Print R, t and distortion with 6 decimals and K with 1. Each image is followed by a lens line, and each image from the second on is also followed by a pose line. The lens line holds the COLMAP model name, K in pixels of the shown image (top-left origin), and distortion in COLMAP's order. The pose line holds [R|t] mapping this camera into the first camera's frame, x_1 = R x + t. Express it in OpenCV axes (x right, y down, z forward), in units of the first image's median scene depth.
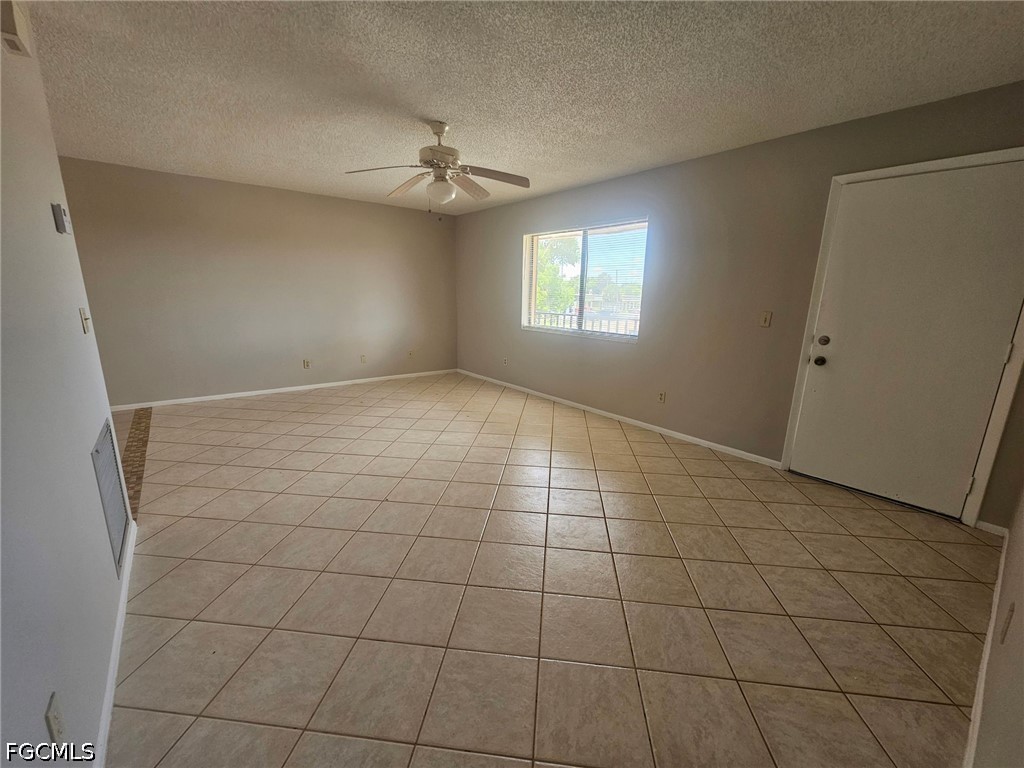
lens RADIAL K [[417.7, 0, 516.6], [0, 417.7, 387.5], [0, 0, 1]] dist [0.001372, 0.000316]
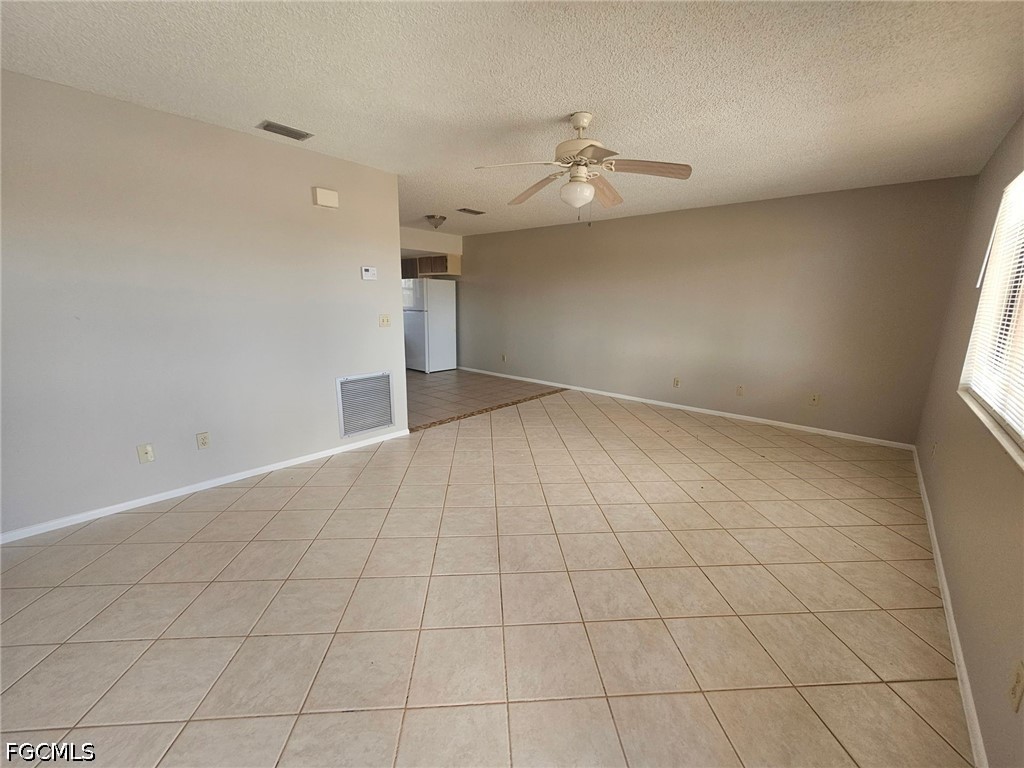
lens RADIAL K [[416.6, 0, 513.3], [0, 416.6, 389.9], [0, 0, 1]] dist [0.001382, 0.000523]
pose [[0.180878, 0.193161, -0.964350, 0.533449], [-0.230667, 0.961506, 0.149326, -0.136052], [0.956073, 0.195434, 0.218472, 0.583760]]
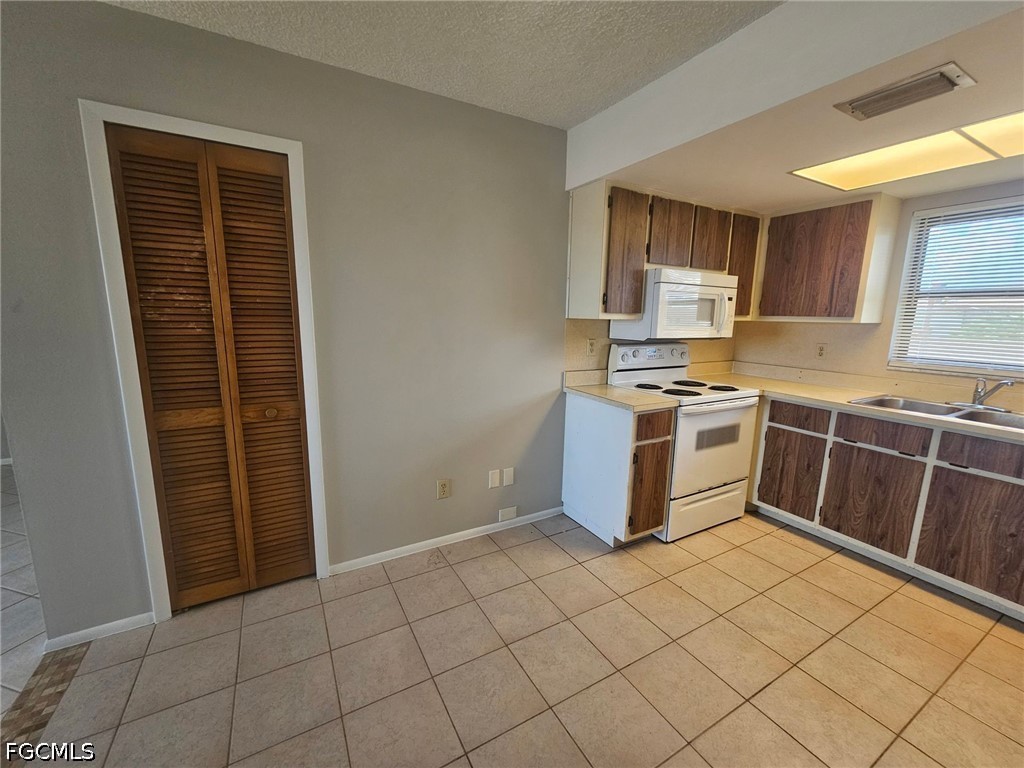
lens RADIAL K [[417.7, 0, 516.6], [0, 417.7, 387.5], [0, 0, 1]] dist [0.001372, 0.000316]
pose [[-0.987843, -0.065510, 0.140978, -1.042994], [-0.005720, 0.921574, 0.388161, -0.219740], [-0.155350, 0.382635, -0.910745, 0.792675]]
